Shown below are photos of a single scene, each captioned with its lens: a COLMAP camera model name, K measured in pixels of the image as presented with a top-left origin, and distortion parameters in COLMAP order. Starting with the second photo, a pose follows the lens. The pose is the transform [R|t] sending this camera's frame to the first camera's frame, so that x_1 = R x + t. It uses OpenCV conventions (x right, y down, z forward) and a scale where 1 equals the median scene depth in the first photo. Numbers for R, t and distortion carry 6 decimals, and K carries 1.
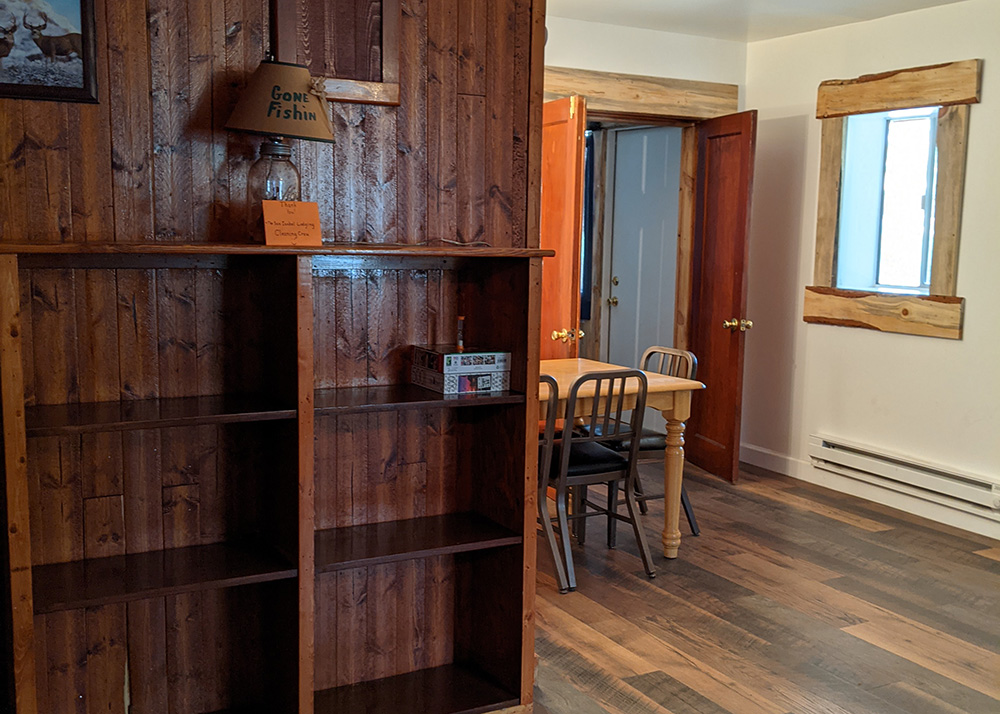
lens RADIAL K [[1073.8, 0, 499.1], [0, 1073.8, 357.8], [0, 0, 1]] dist [0.019764, 0.000000]
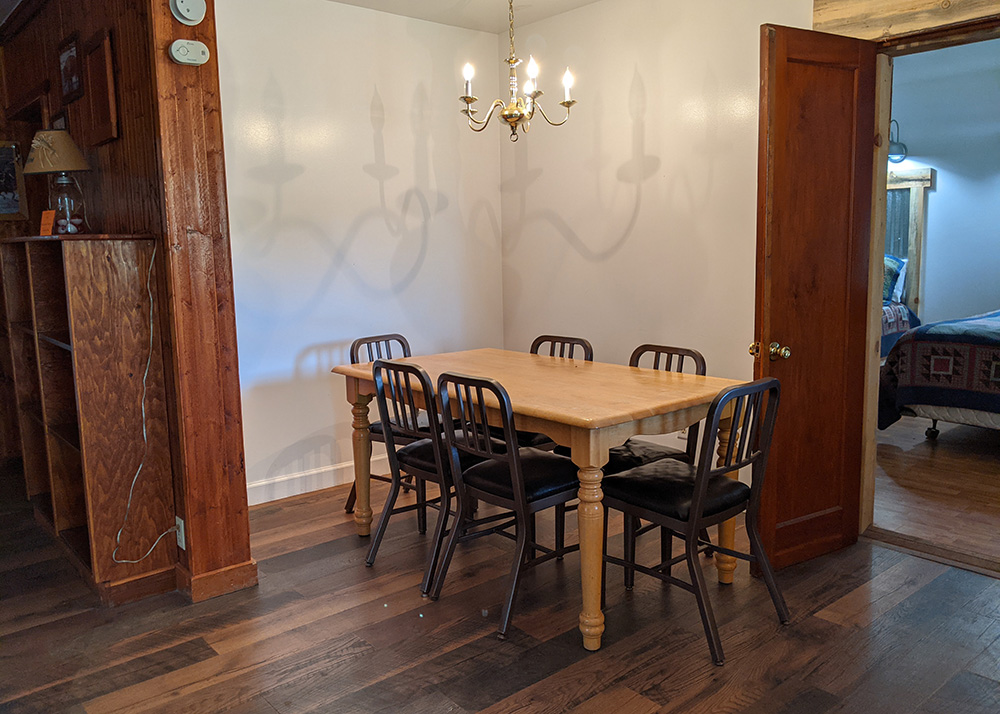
lens RADIAL K [[796.3, 0, 502.6], [0, 796.3, 359.5], [0, 0, 1]] dist [0.041997, -0.099056]
pose [[0.195045, 0.121361, -0.973257, 0.756634], [-0.105436, 0.989159, 0.102214, -0.072389], [0.975111, 0.082680, 0.205726, 0.917862]]
